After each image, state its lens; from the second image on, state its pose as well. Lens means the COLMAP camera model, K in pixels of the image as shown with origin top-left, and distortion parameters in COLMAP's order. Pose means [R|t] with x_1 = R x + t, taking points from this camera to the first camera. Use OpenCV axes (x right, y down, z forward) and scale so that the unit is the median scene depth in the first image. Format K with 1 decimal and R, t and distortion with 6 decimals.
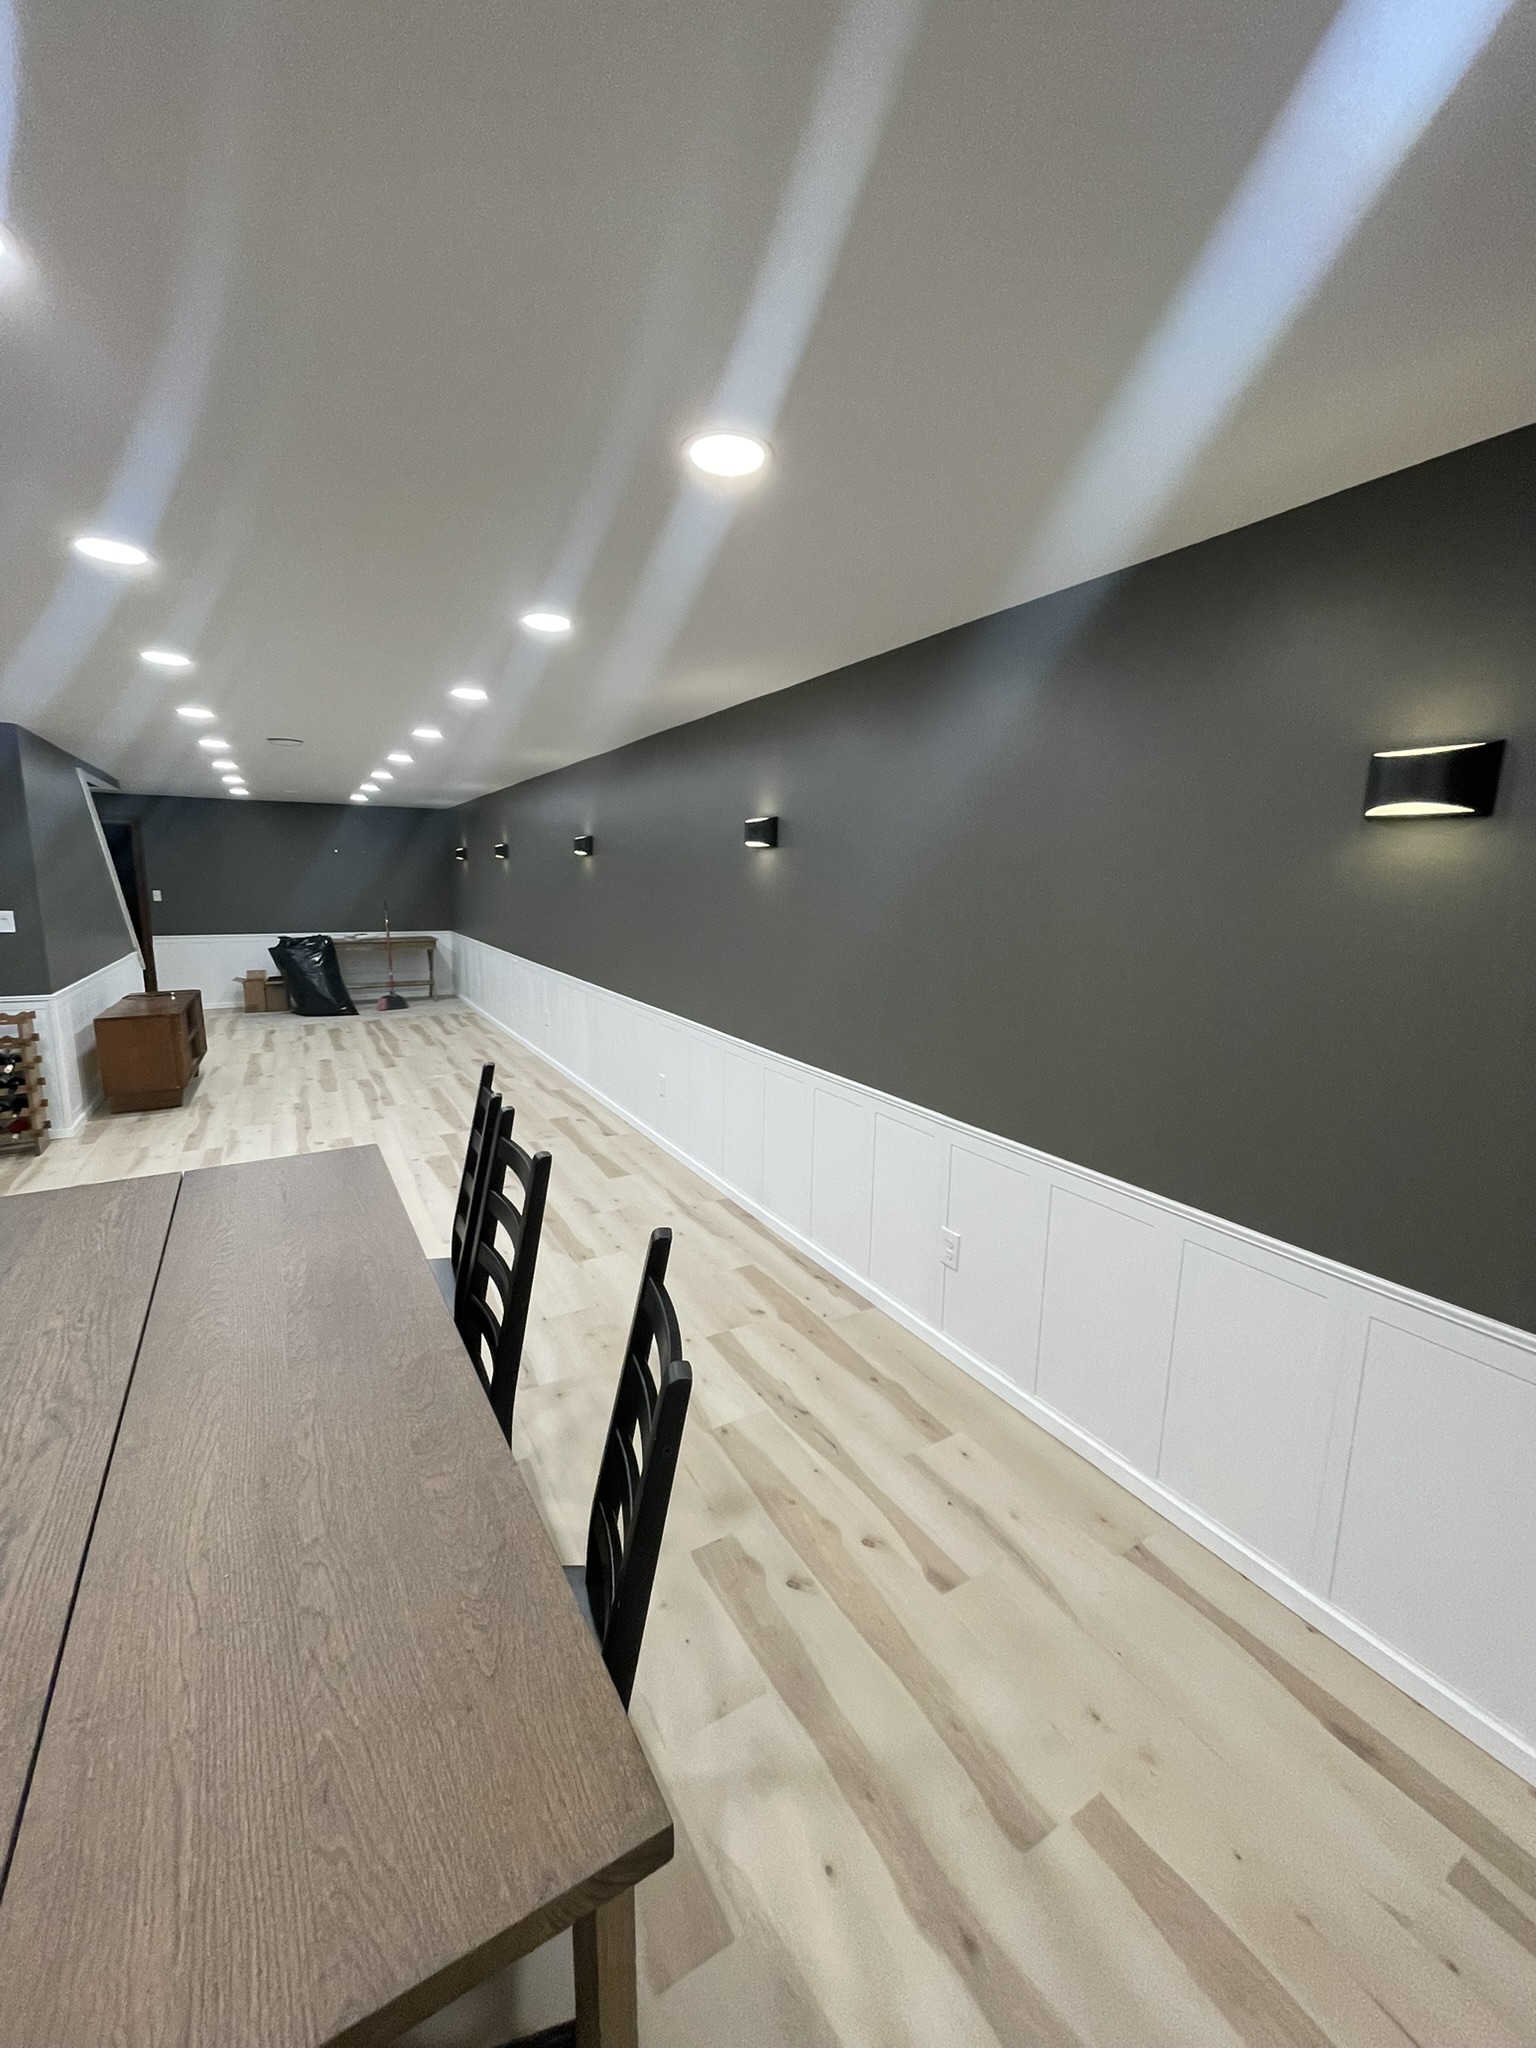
lens RADIAL K [[822.7, 0, 781.3], [0, 822.7, 1019.6], [0, 0, 1]] dist [-0.007204, 0.001347]
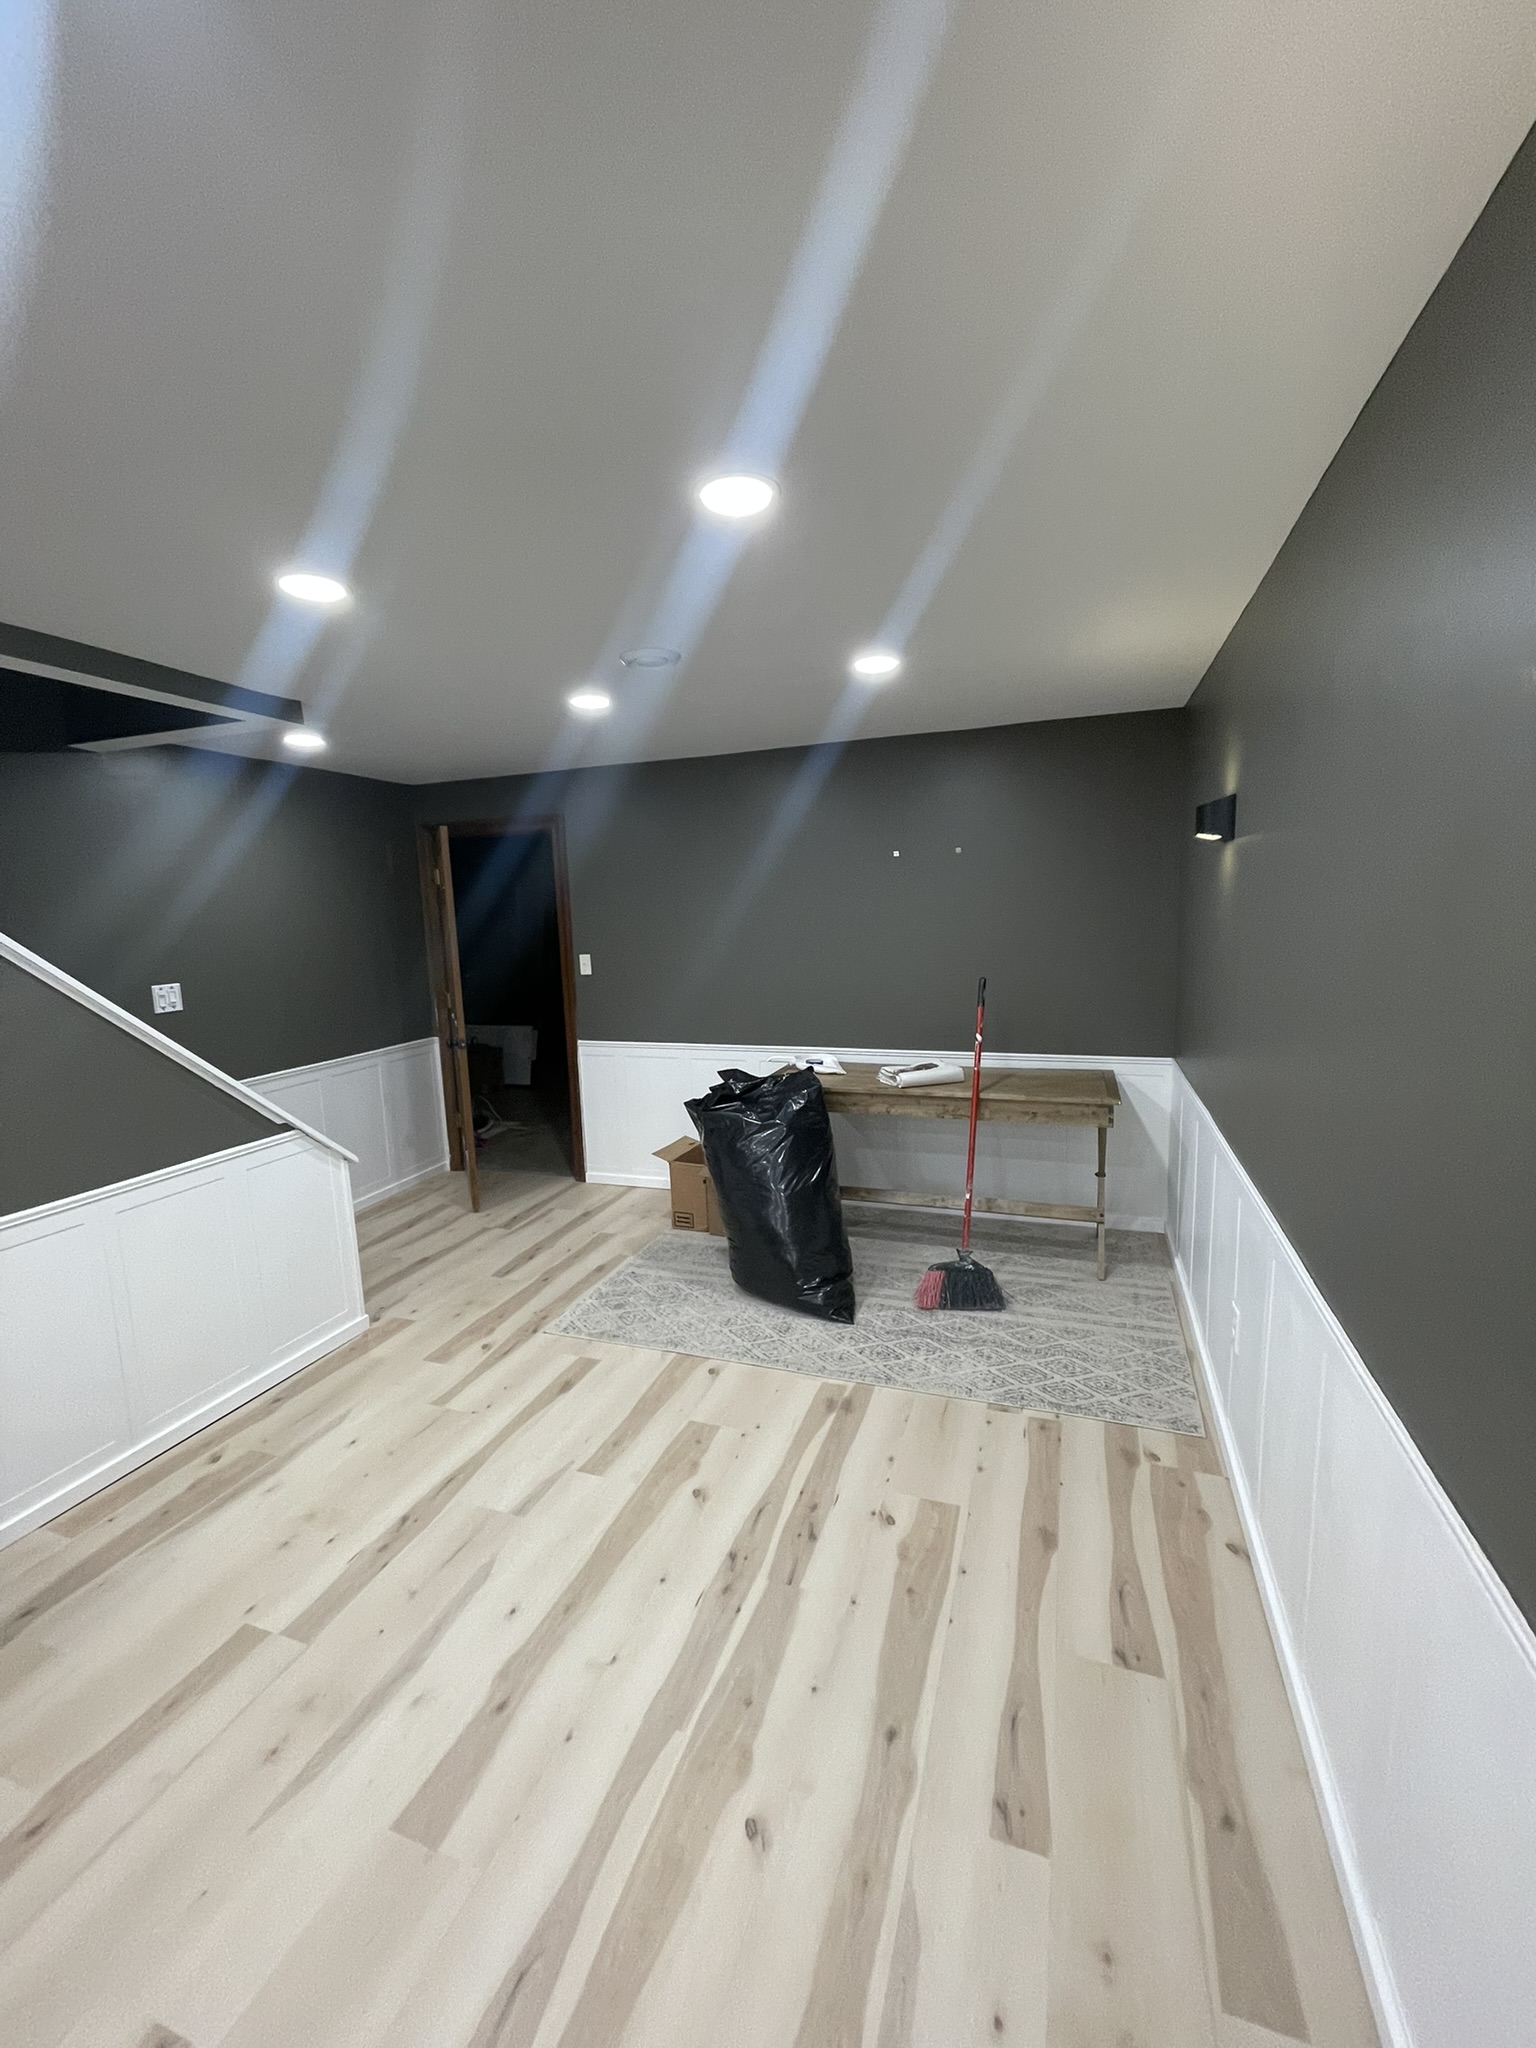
lens RADIAL K [[822.7, 0, 778.2], [0, 822.7, 1003.7], [0, 0, 1]] dist [-0.007204, 0.001347]
pose [[0.629914, 0.055449, -0.774683, -0.333637], [-0.090213, 0.995920, -0.002070, -0.159423], [0.771408, 0.071190, 0.632346, 0.904708]]
